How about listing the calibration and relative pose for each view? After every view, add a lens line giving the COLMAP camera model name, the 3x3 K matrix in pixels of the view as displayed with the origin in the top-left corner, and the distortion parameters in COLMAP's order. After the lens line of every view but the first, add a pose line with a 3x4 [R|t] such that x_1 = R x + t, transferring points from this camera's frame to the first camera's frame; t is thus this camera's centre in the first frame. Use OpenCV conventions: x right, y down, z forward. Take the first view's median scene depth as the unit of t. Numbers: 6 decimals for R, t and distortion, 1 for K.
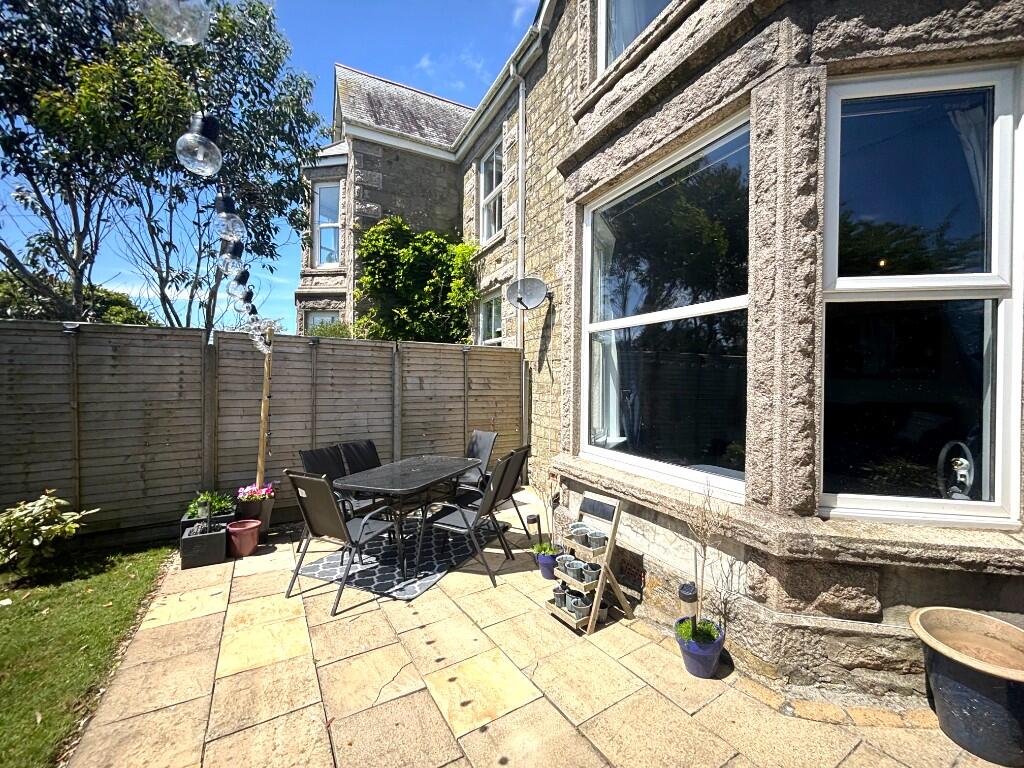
lens RADIAL K [[410.2, 0, 512.0], [0, 410.2, 384.0], [0, 0, 1]] dist [-0.001044, -0.000228]
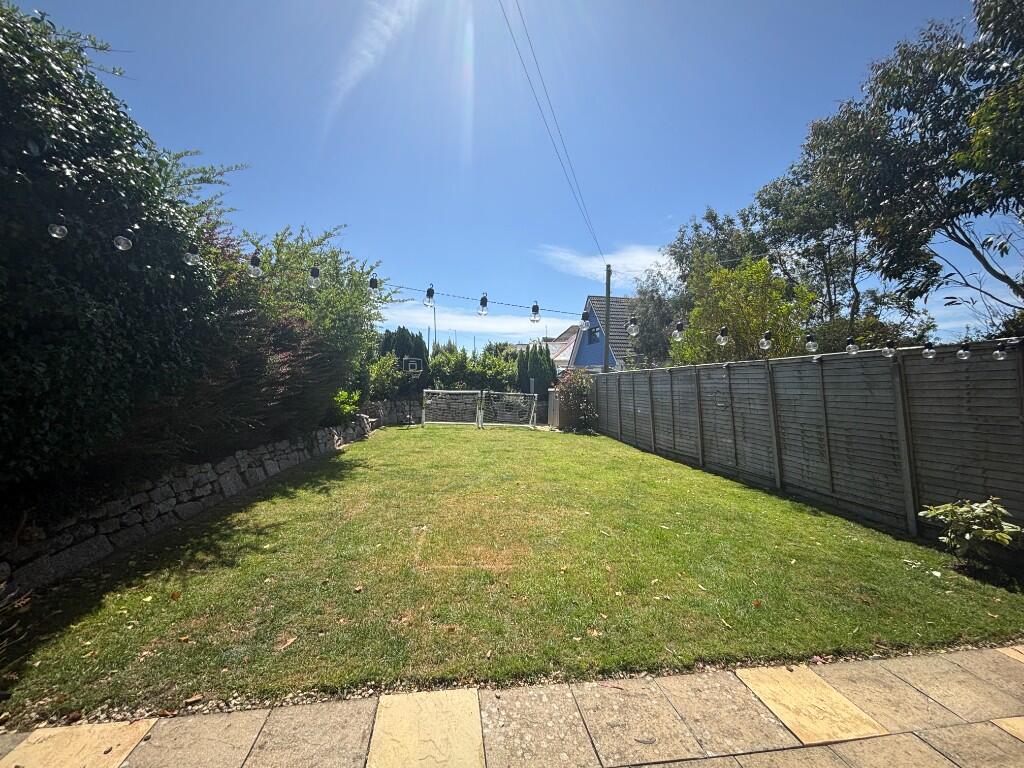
lens RADIAL K [[410.2, 0, 512.0], [0, 410.2, 384.0], [0, 0, 1]] dist [-0.001044, -0.000228]
pose [[-0.351813, -0.015854, -0.935936, 0.336443], [-0.009169, 0.999867, -0.013490, -0.011340], [0.936026, 0.003836, -0.351911, 0.197269]]
